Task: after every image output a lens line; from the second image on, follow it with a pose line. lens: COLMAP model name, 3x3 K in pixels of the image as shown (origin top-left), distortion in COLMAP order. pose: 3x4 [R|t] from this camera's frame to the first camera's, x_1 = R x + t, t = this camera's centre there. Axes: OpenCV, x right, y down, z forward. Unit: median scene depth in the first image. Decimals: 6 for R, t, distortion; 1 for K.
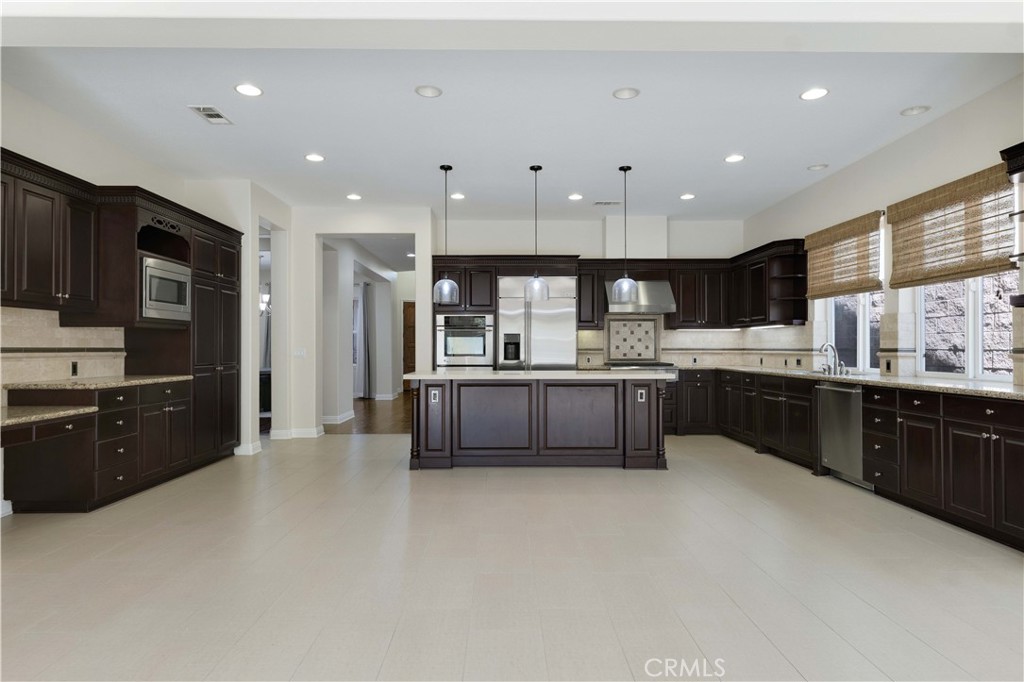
lens RADIAL K [[576.0, 0, 516.1], [0, 576.0, 342.8], [0, 0, 1]] dist [0.012117, 0.000739]
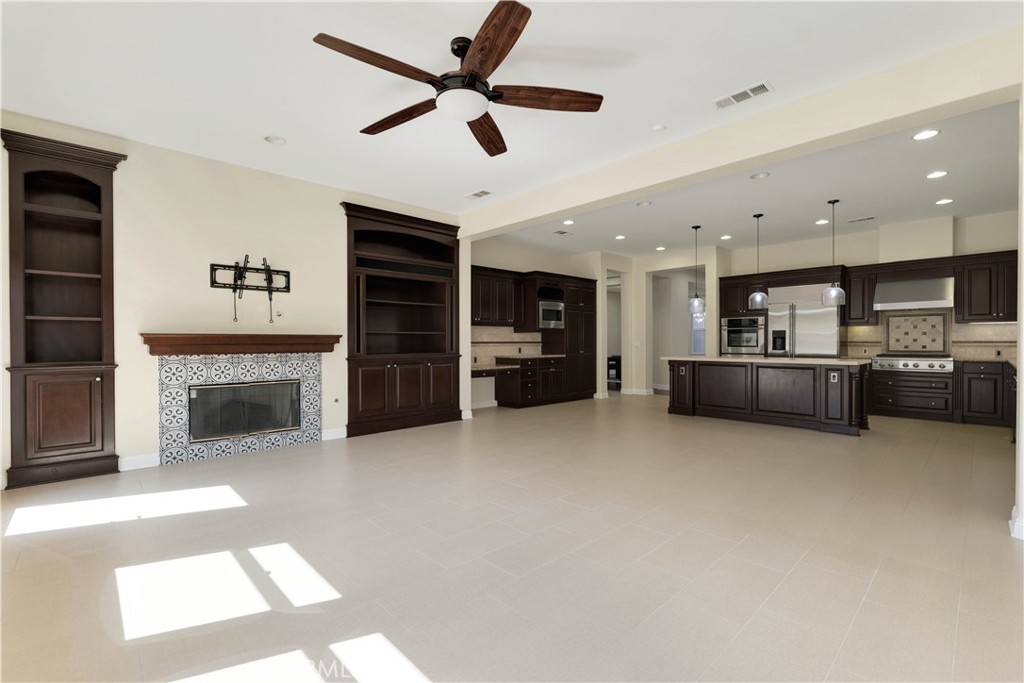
lens RADIAL K [[439.8, 0, 514.9], [0, 439.8, 345.1], [0, 0, 1]] dist [-0.007882, 0.000223]
pose [[0.686890, 0.003949, -0.726751, 0.335491], [0.008670, 0.999870, 0.013628, -0.000899], [0.726710, -0.015662, 0.686766, -0.155341]]
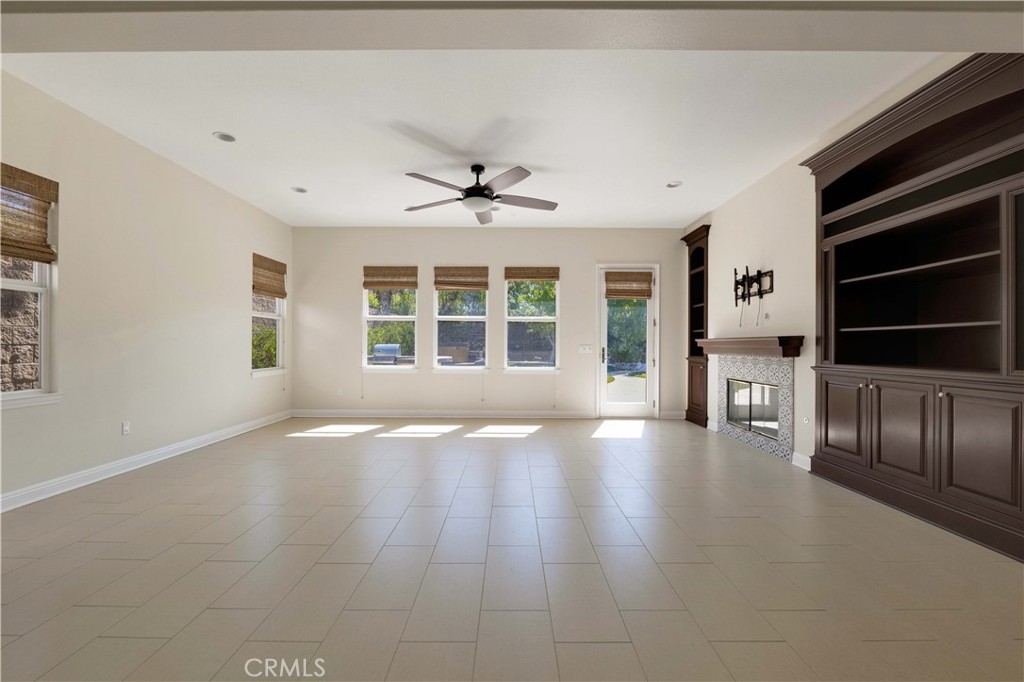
lens RADIAL K [[505.0, 0, 520.3], [0, 505.0, 344.4], [0, 0, 1]] dist [0.011893, -0.000360]
pose [[-0.999946, -0.000900, 0.010374, -0.071152], [-0.000973, 0.999975, -0.007031, 0.005839], [-0.010367, -0.007041, -0.999921, 0.887134]]
